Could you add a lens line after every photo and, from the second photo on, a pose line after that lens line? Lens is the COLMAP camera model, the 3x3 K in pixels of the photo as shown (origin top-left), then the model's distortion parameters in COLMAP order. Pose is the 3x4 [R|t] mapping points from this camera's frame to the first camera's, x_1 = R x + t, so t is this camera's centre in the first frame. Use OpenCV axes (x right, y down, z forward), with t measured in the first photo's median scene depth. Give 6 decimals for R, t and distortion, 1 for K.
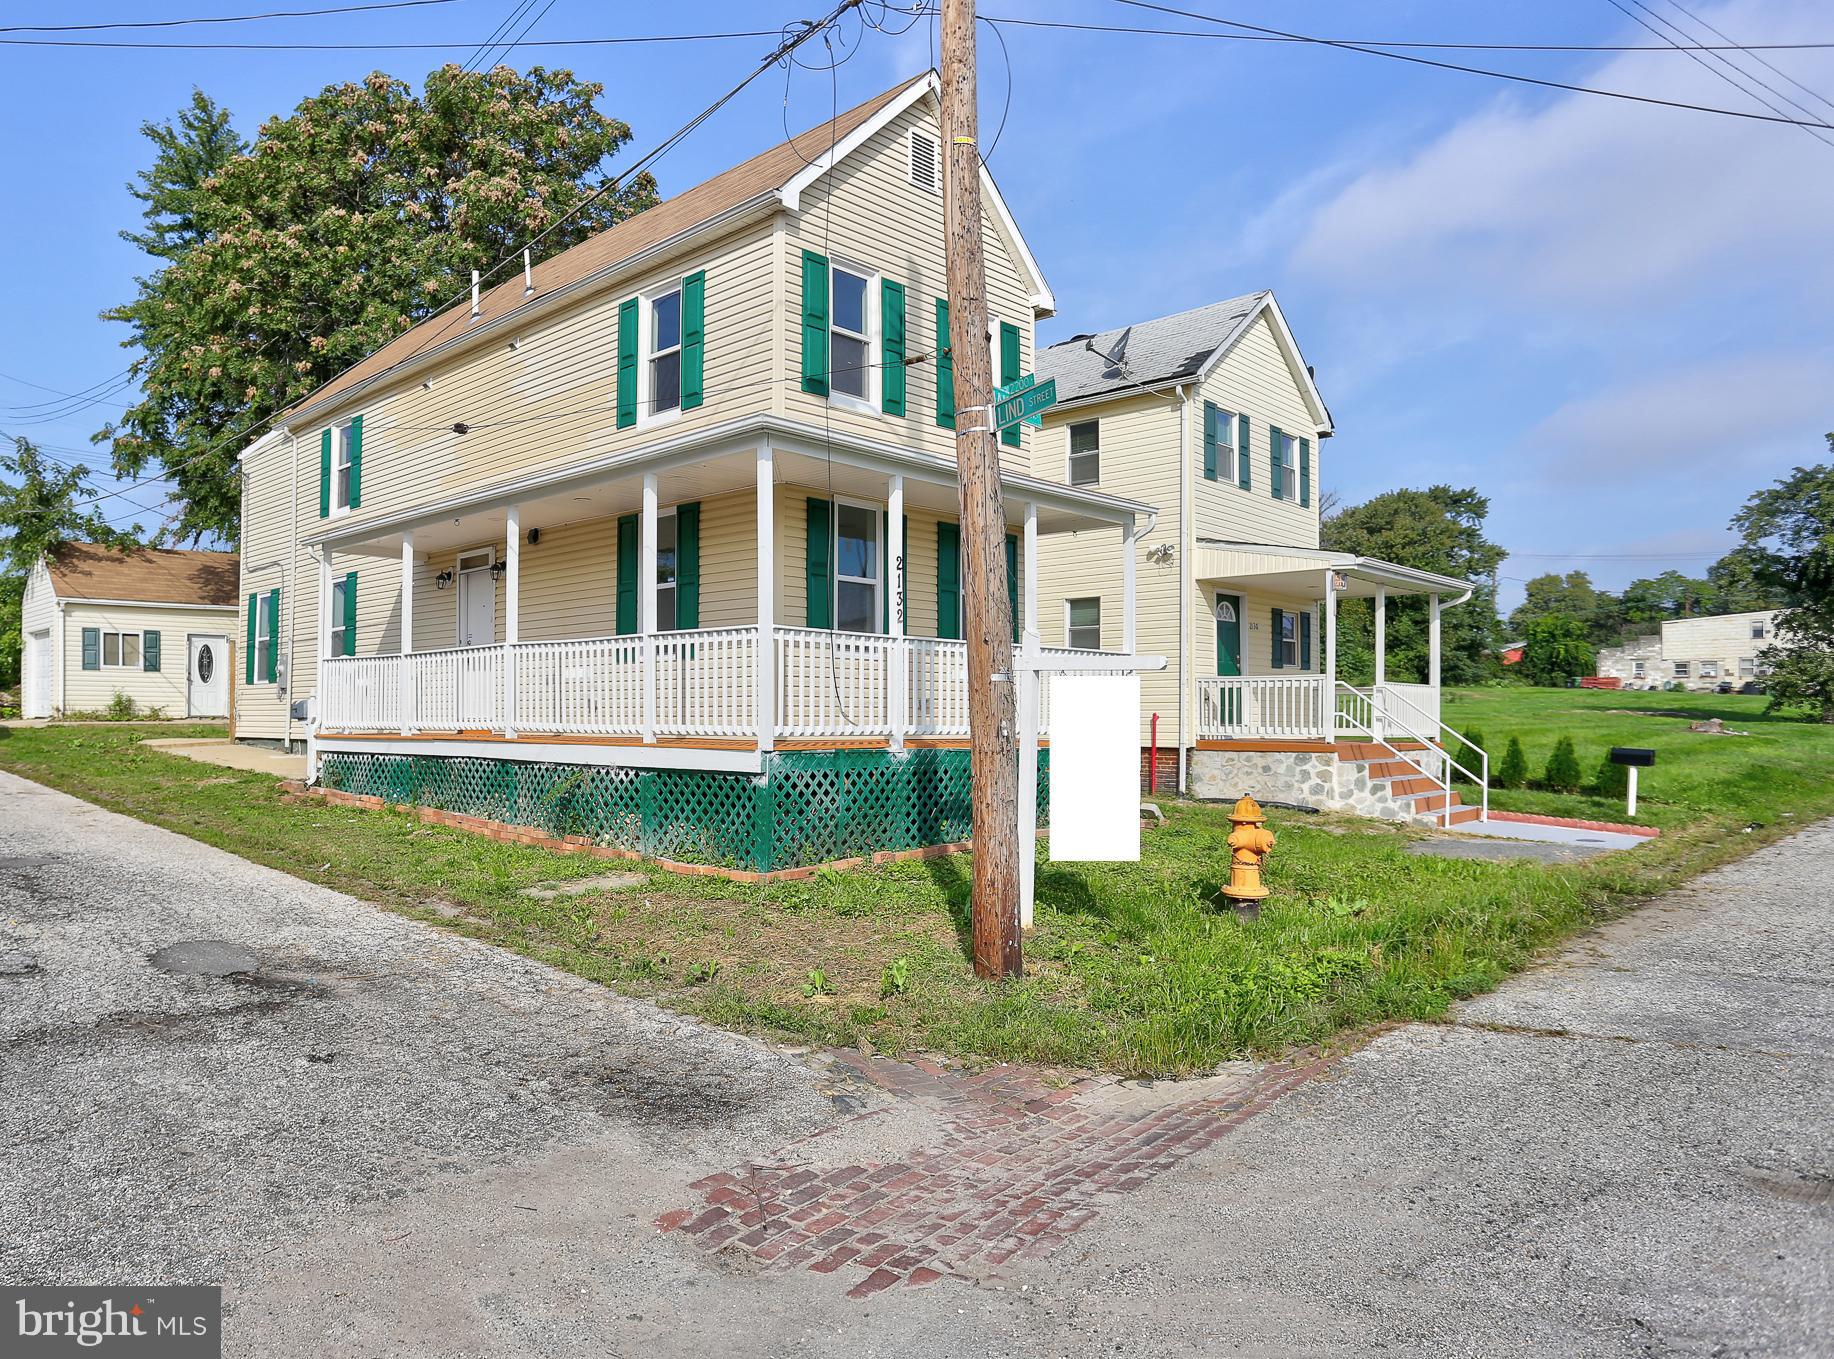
lens RADIAL K [[1244.2, 0, 797.7], [0, 1244.2, 720.1], [0, 0, 1]] dist [-0.079153, 0.063166]
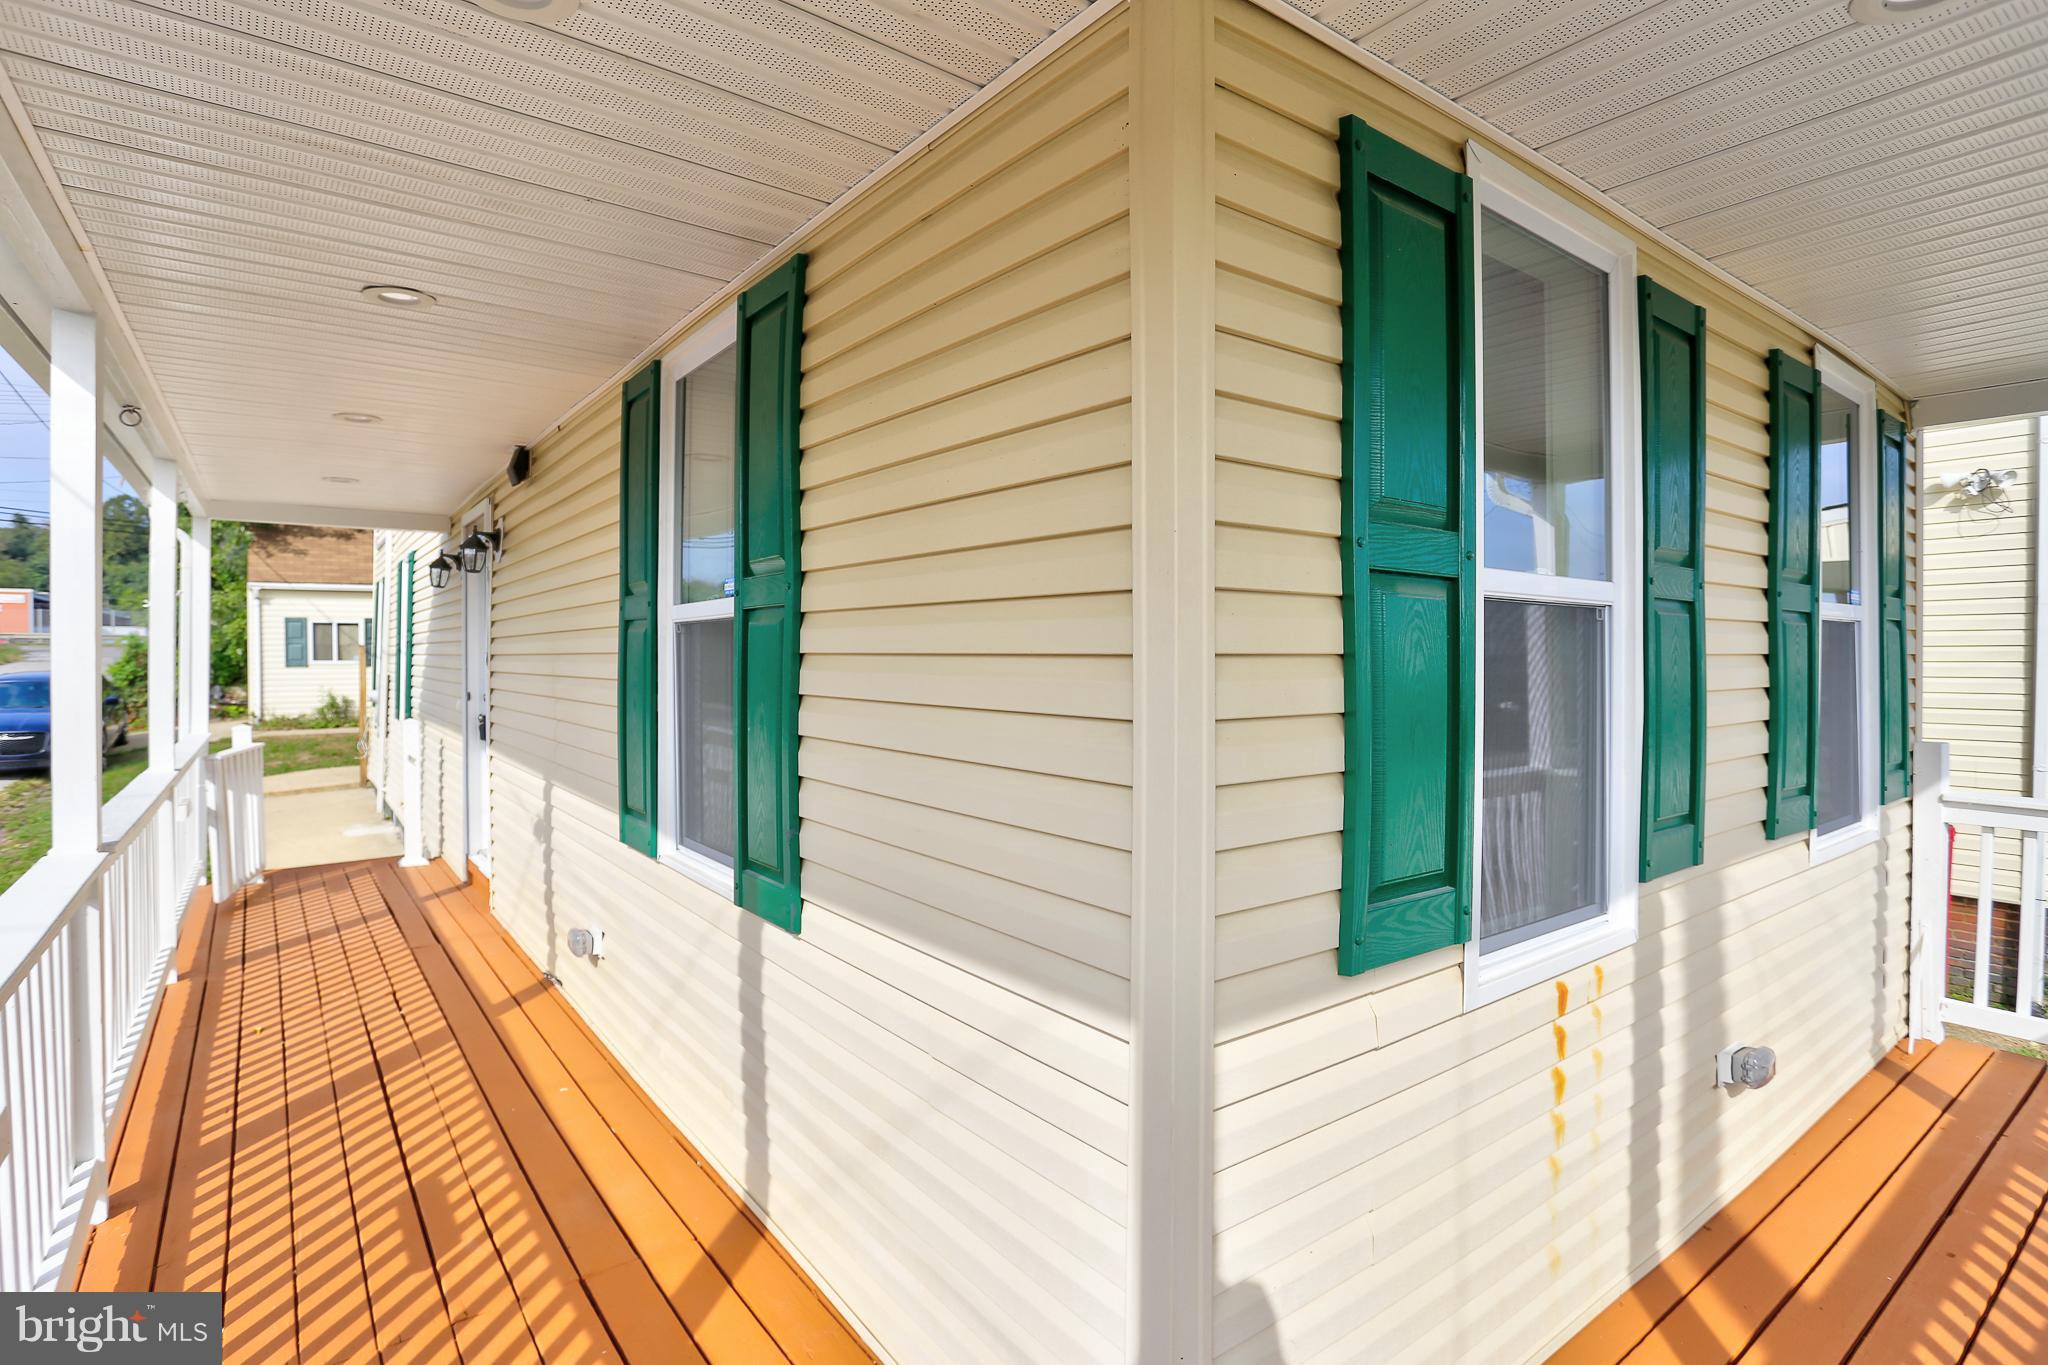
lens RADIAL K [[997.6, 0, 1010.7], [0, 997.6, 653.4], [0, 0, 1]] dist [-0.065811, 0.026699]
pose [[0.993362, -0.003849, -0.114963, -0.016066], [0.003734, 0.999992, -0.001219, -0.075175], [0.114967, 0.000782, 0.993369, 0.611394]]
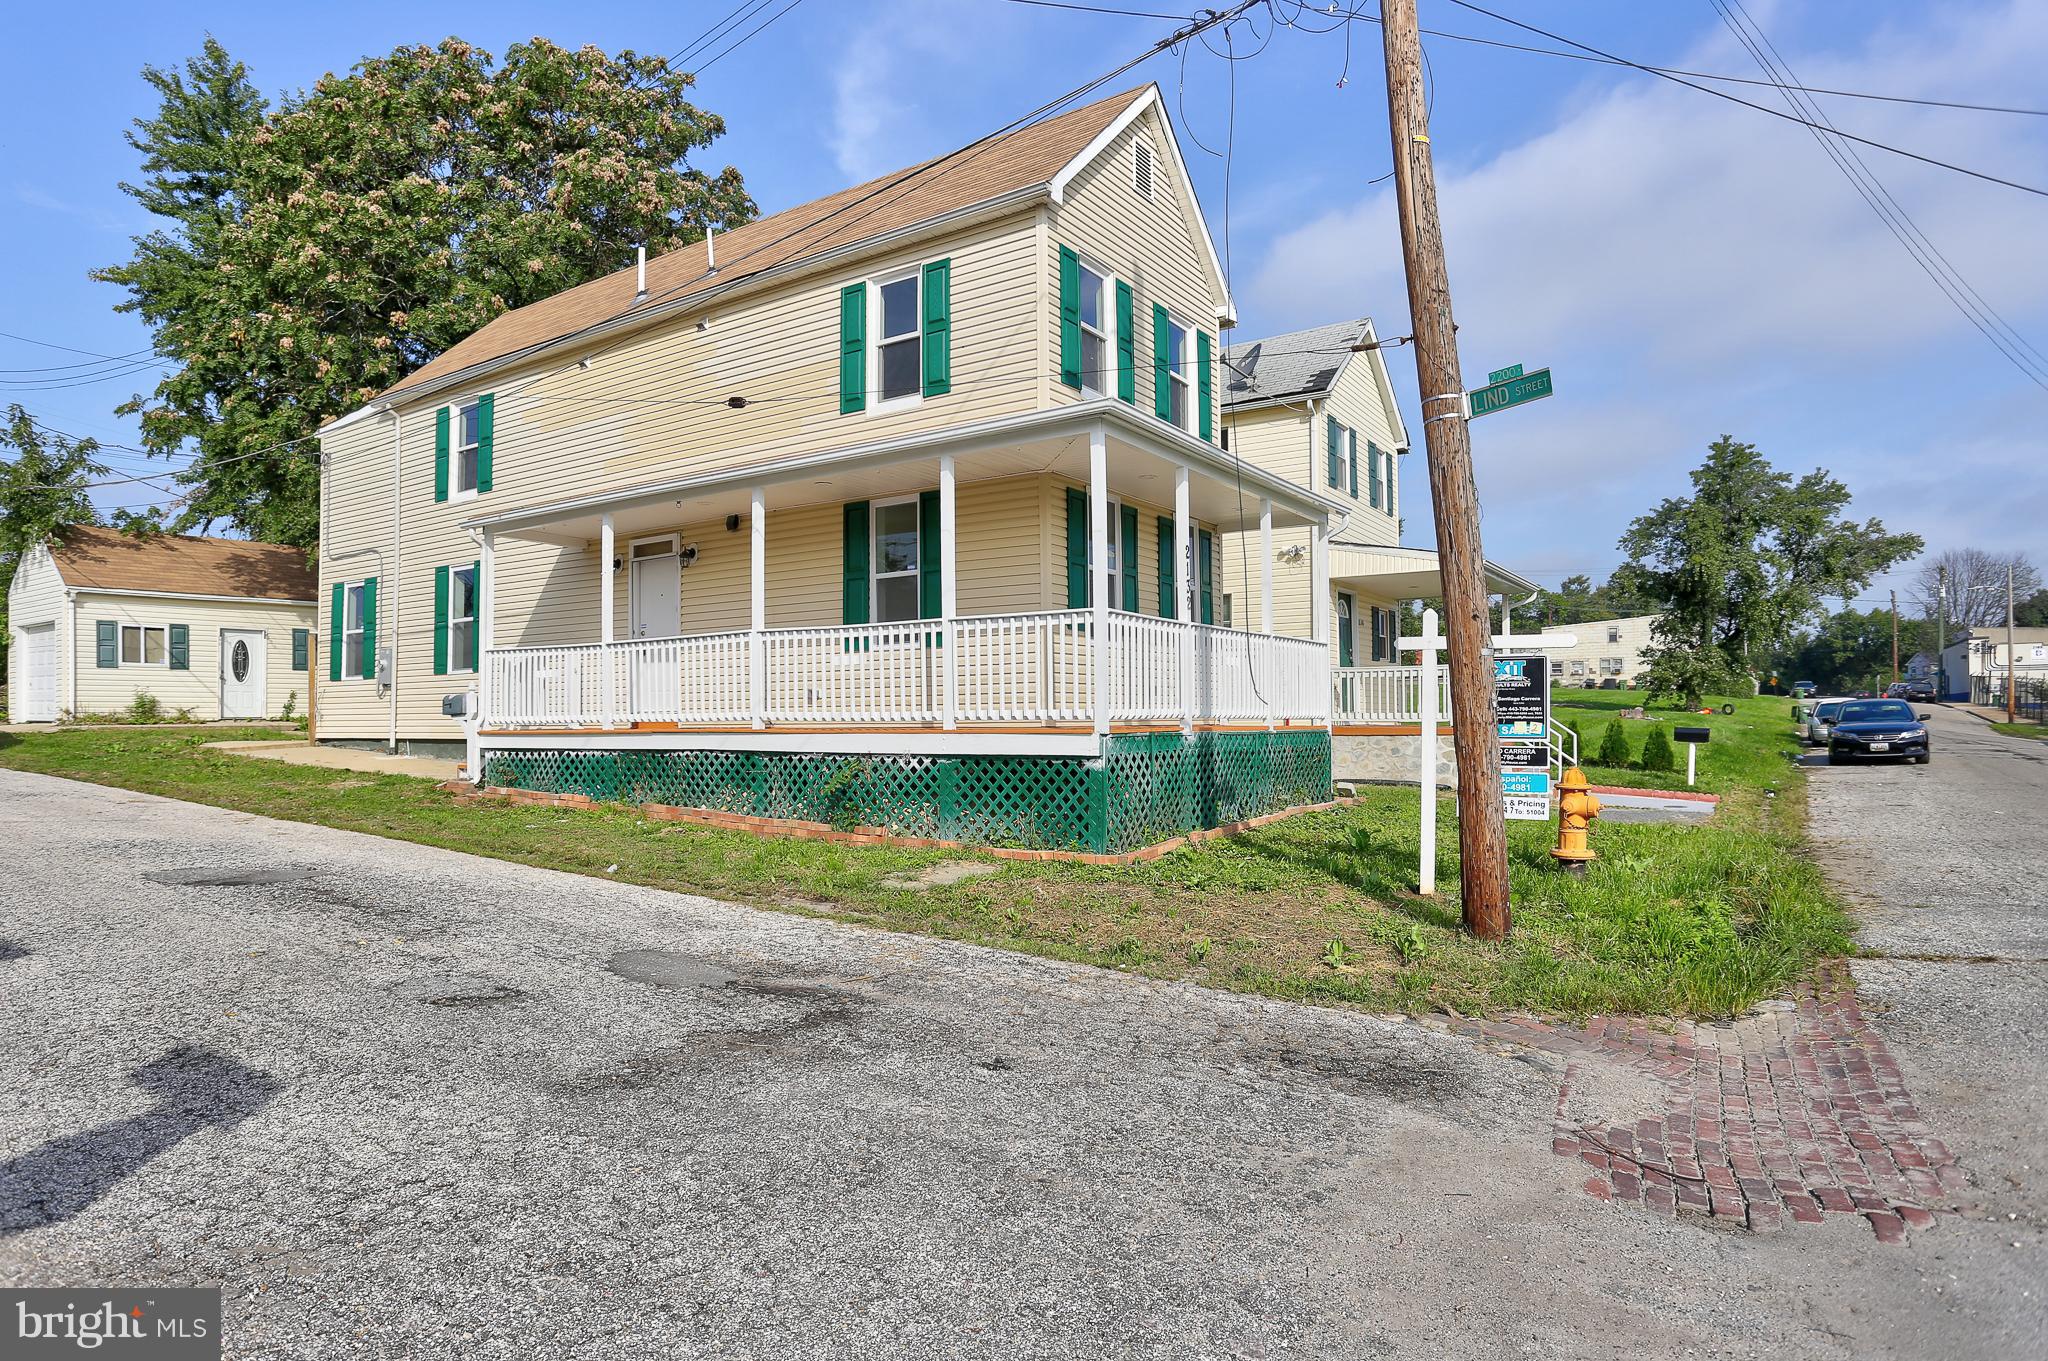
lens RADIAL K [[1185.7, 0, 1011.2], [0, 1185.7, 710.6], [0, 0, 1]] dist [-0.072746, 0.044552]
pose [[0.976882, -0.009835, 0.213553, -0.174339], [0.011657, 0.999906, -0.007277, 0.006888], [-0.213462, 0.009599, 0.976904, 0.046612]]
